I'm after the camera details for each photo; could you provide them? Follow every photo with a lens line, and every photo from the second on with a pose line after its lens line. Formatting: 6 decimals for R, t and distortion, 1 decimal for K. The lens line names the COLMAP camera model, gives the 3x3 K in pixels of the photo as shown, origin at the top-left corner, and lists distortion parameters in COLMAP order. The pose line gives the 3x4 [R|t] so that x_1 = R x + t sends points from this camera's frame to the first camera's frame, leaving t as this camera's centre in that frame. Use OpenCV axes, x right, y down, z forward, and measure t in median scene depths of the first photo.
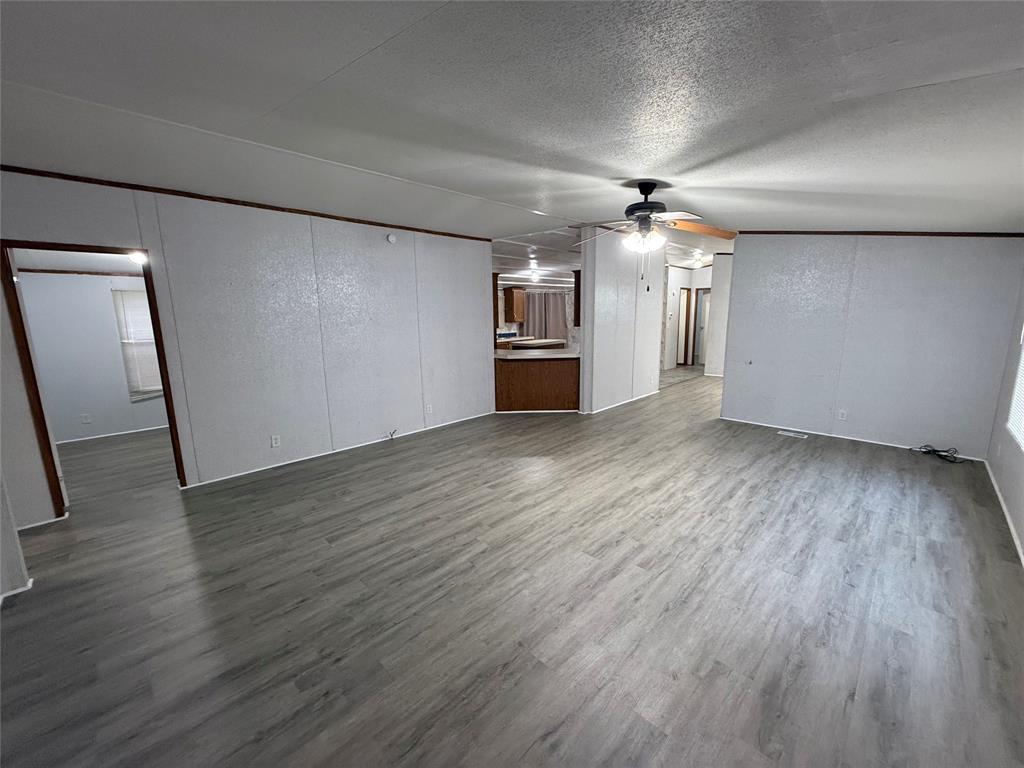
lens RADIAL K [[406.9, 0, 511.0], [0, 406.9, 382.8], [0, 0, 1]] dist [0.001453, -0.000007]
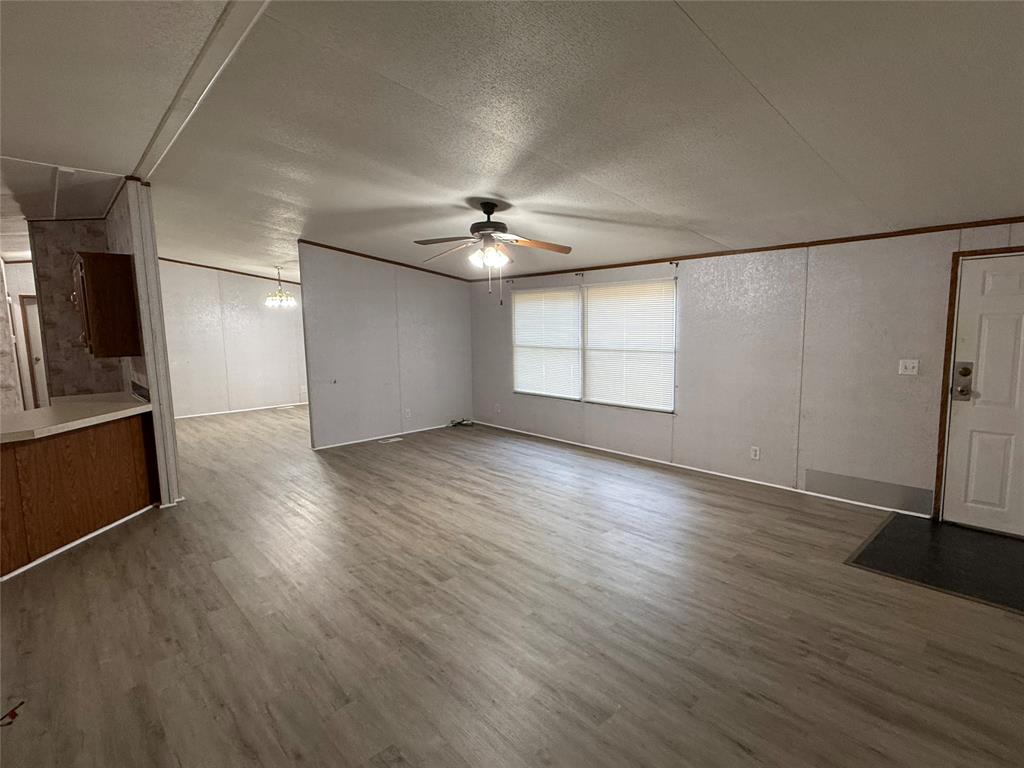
lens RADIAL K [[517.3, 0, 521.3], [0, 517.3, 381.9], [0, 0, 1]] dist [0.003485, -0.000978]
pose [[0.039678, -0.104753, 0.993706, -0.924720], [0.186691, 0.977755, 0.095616, -0.130273], [-0.981617, 0.181722, 0.058352, 0.818128]]
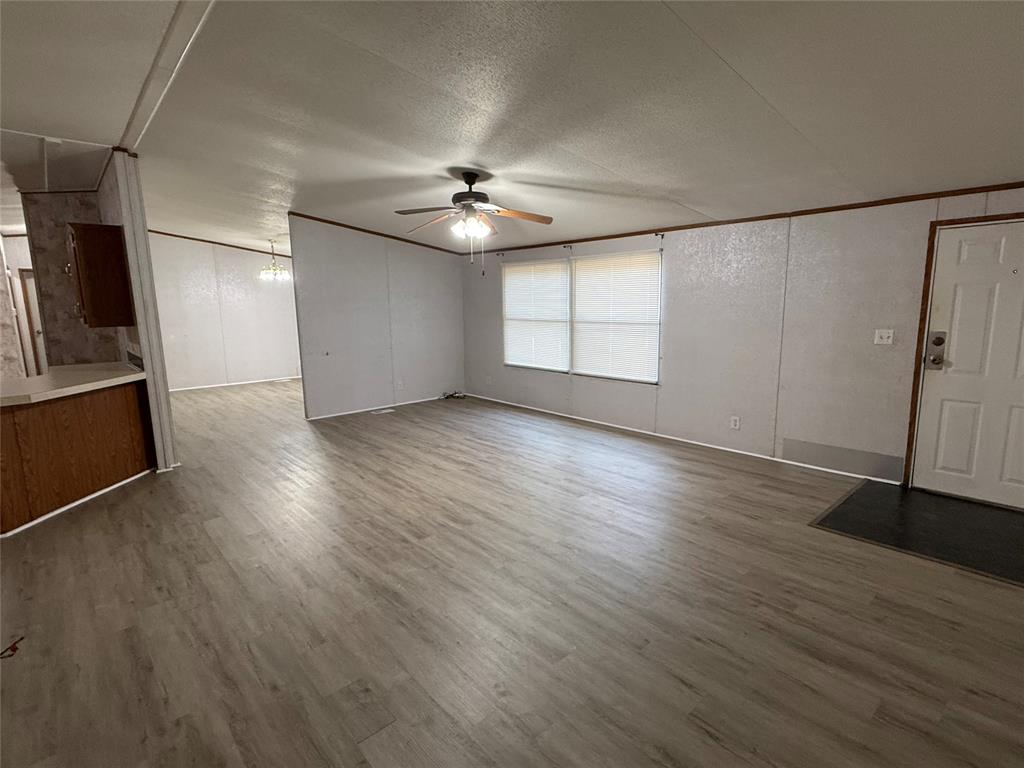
lens RADIAL K [[517.3, 0, 517.4], [0, 517.3, 383.0], [0, 0, 1]] dist [0.003485, -0.000978]
pose [[0.051837, -0.150630, 0.987230, -0.952088], [0.186106, 0.972699, 0.138641, -0.105643], [-0.981161, 0.176542, 0.078455, 0.770569]]
